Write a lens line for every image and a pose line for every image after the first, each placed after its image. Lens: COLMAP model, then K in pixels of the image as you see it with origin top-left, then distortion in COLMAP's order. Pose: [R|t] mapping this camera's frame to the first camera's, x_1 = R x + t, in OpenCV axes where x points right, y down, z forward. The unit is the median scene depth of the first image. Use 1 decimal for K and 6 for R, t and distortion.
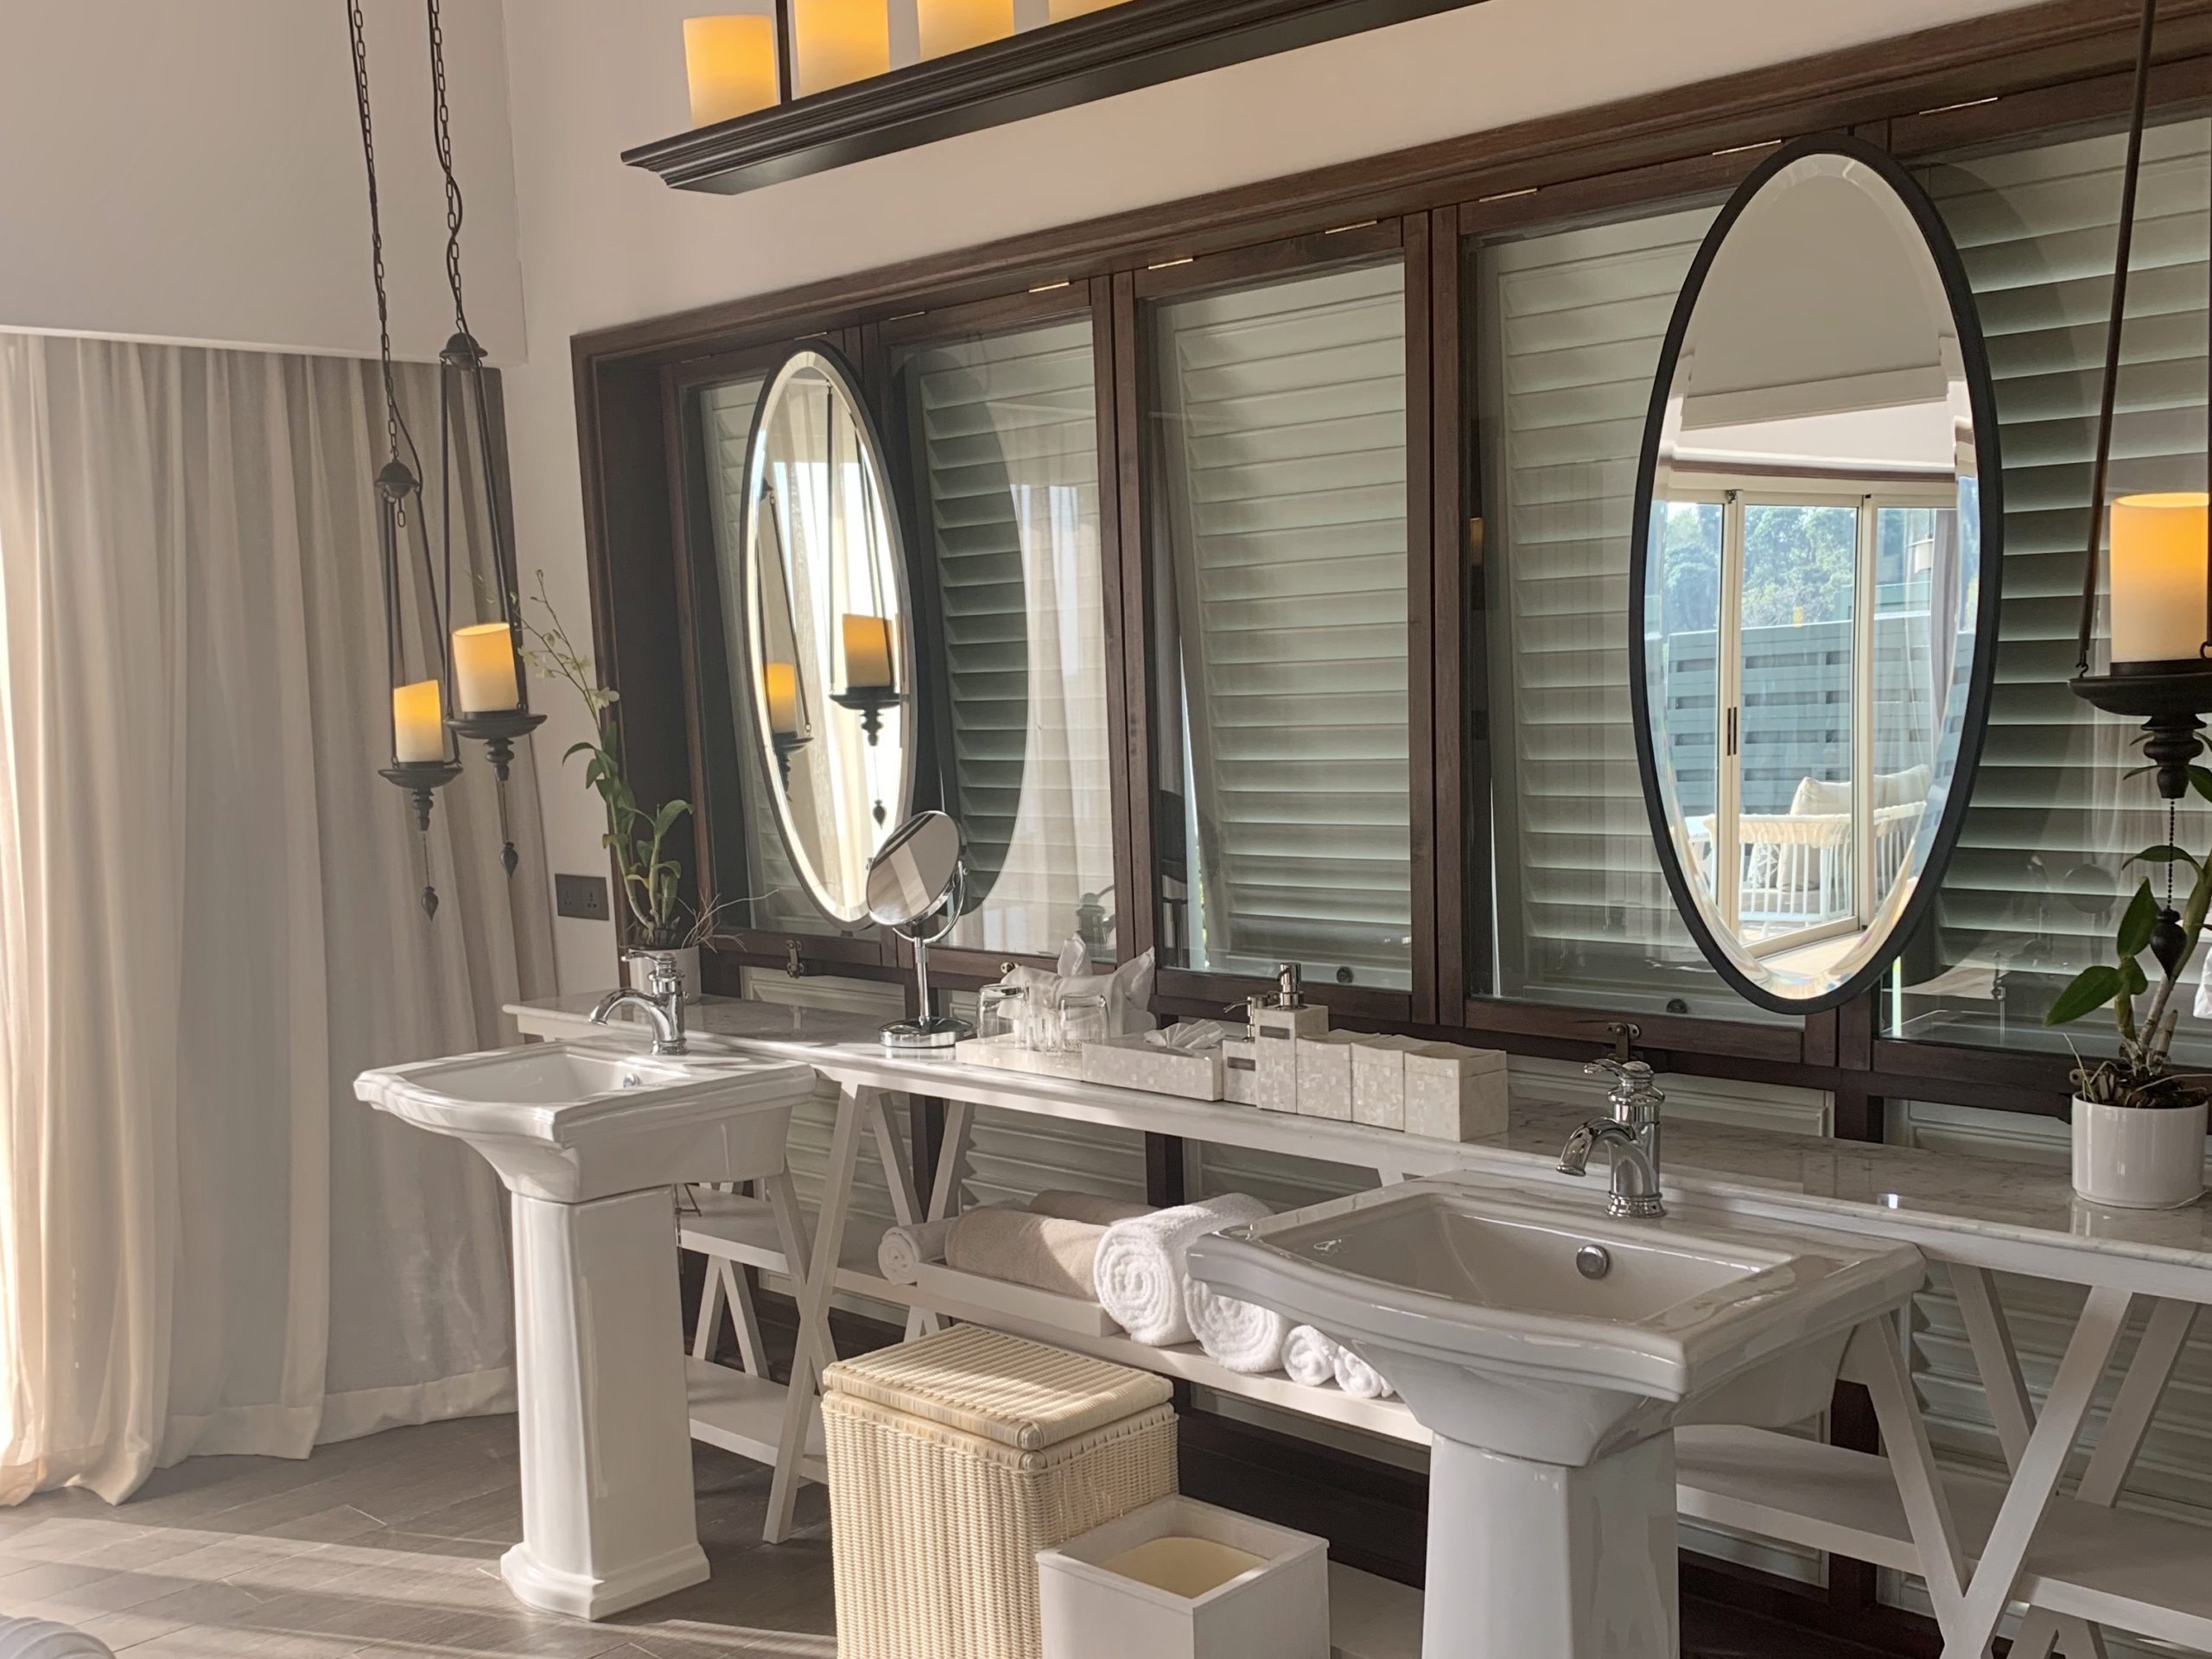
lens RADIAL K [[2332.0, 0, 1106.0], [0, 2332.0, 829.5], [0, 0, 1]] dist [0.076345, -0.000244]
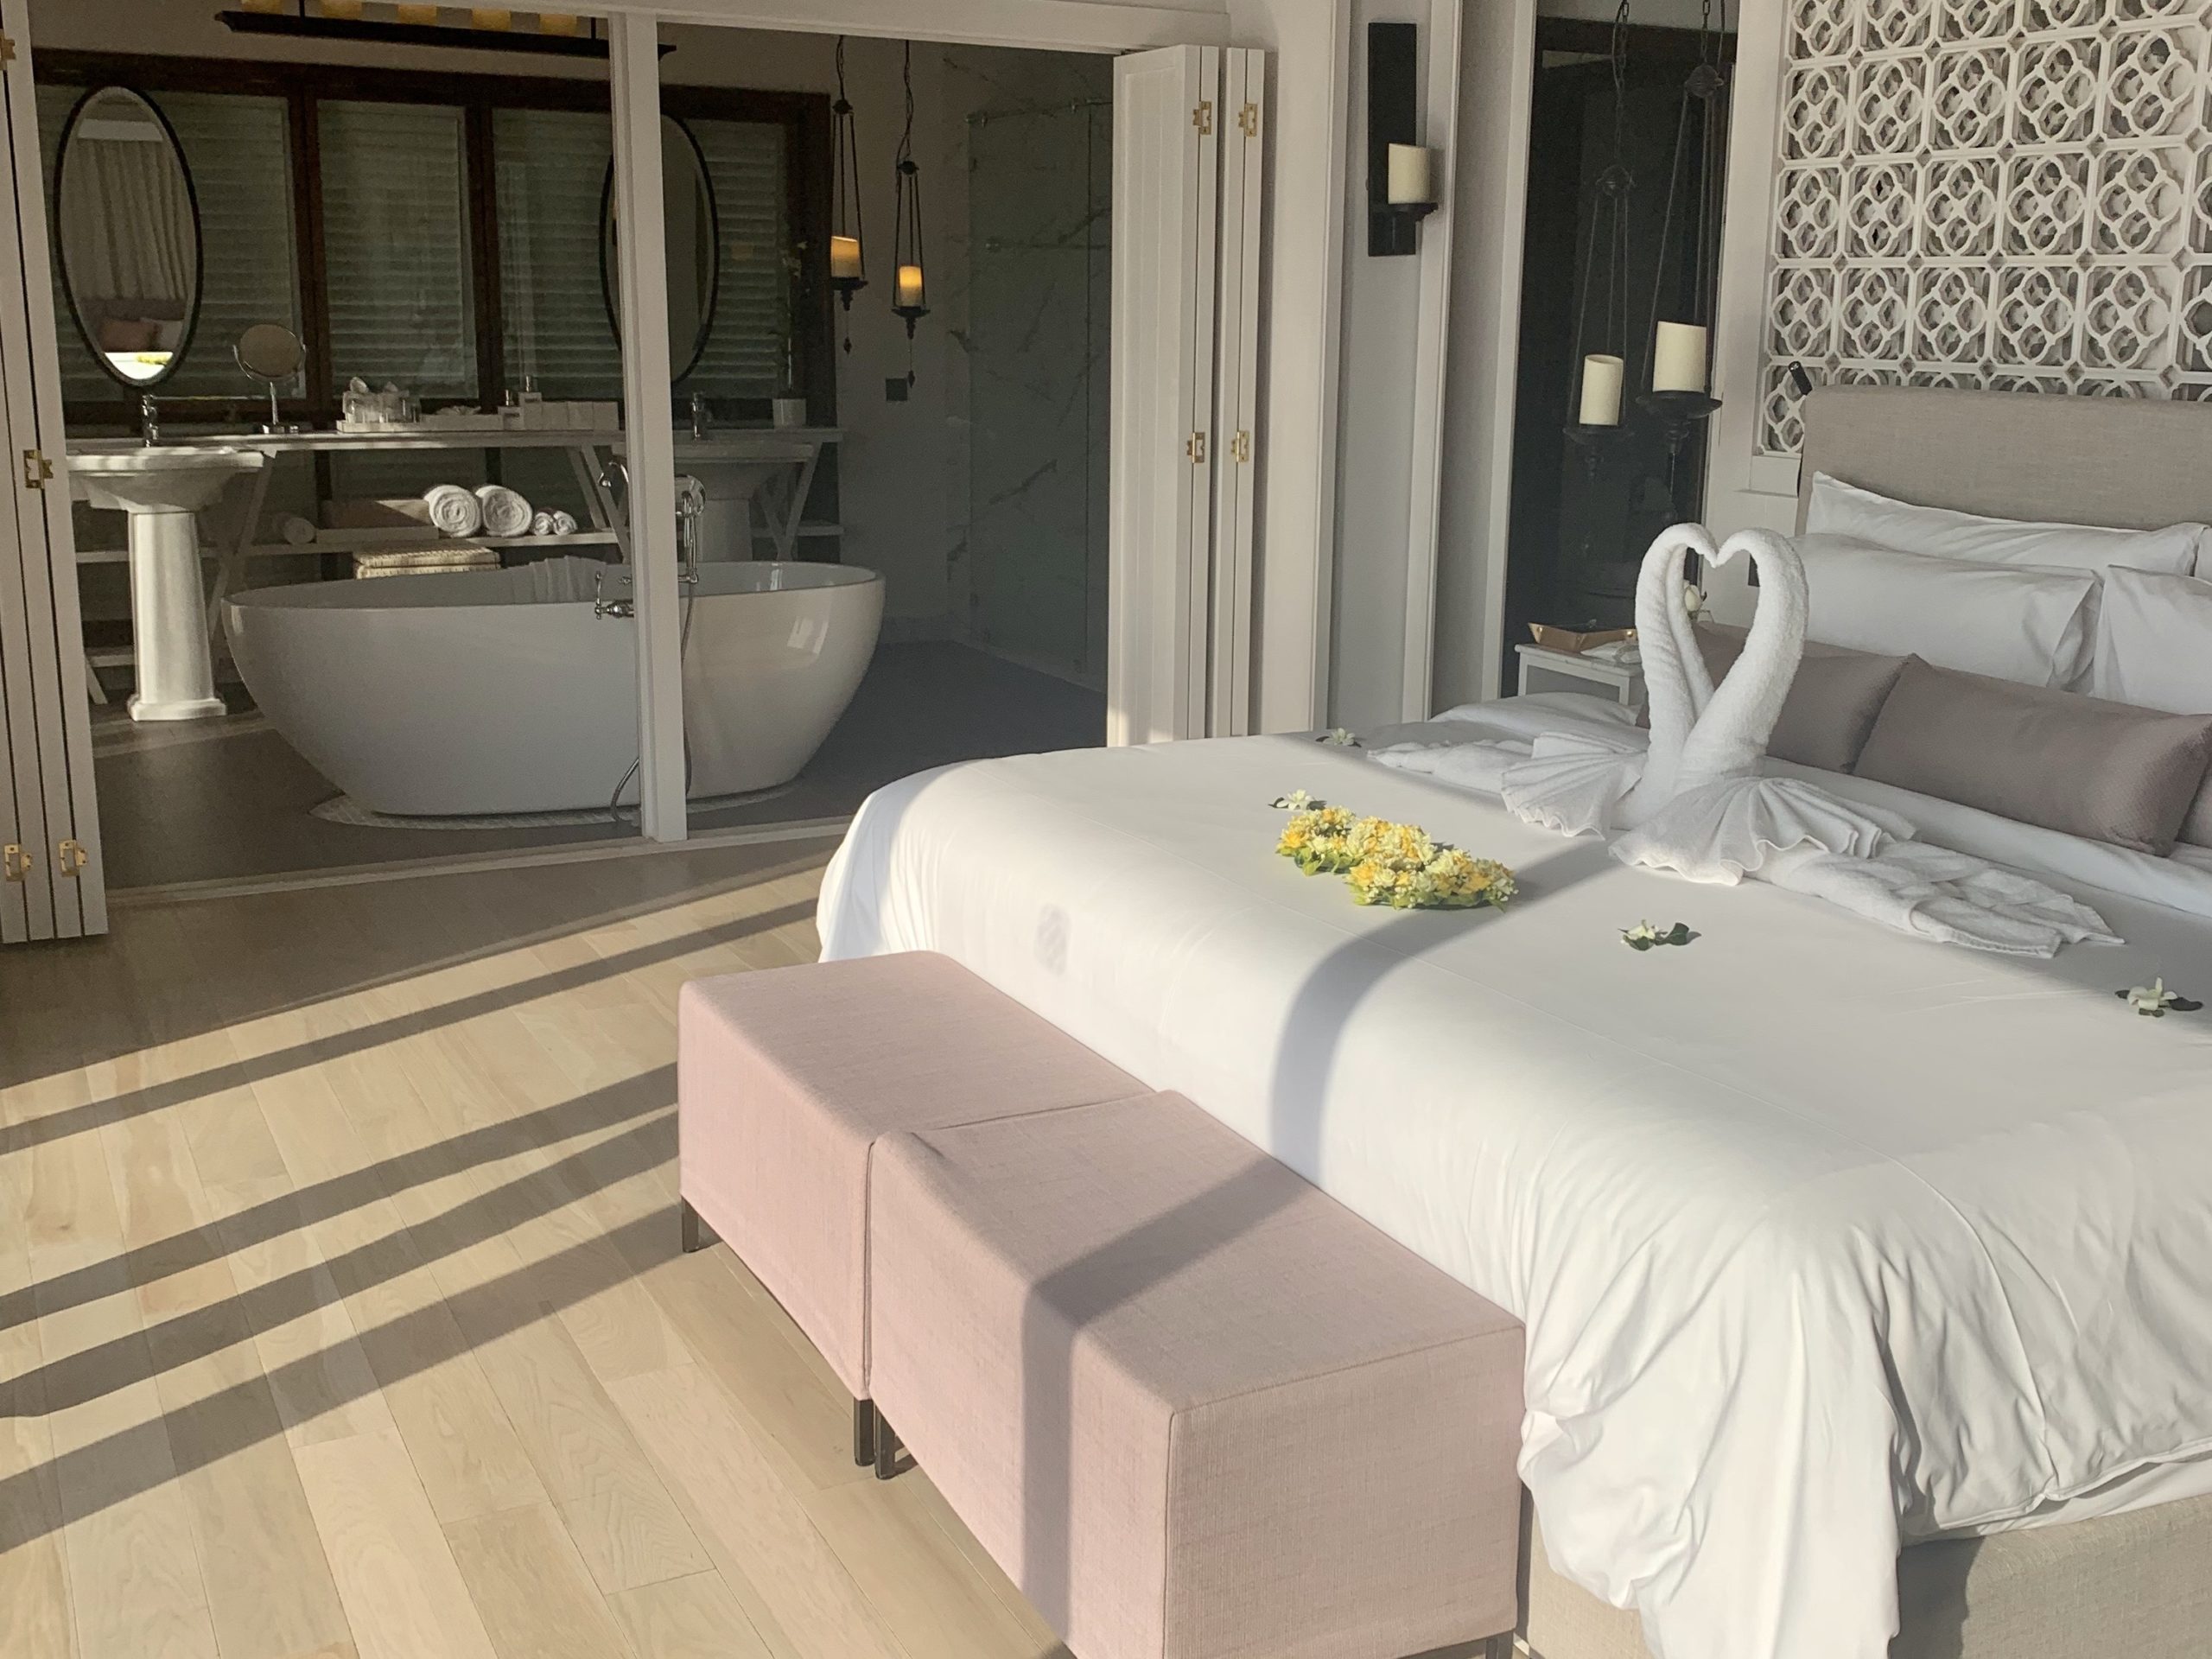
lens RADIAL K [[2332.0, 0, 1106.0], [0, 2332.0, 829.5], [0, 0, 1]] dist [0.076345, -0.000244]
pose [[0.320768, -0.178385, 0.930208, -2.243857], [0.047419, 0.983897, 0.172329, 0.134251], [-0.945970, -0.011168, 0.324062, -0.482612]]
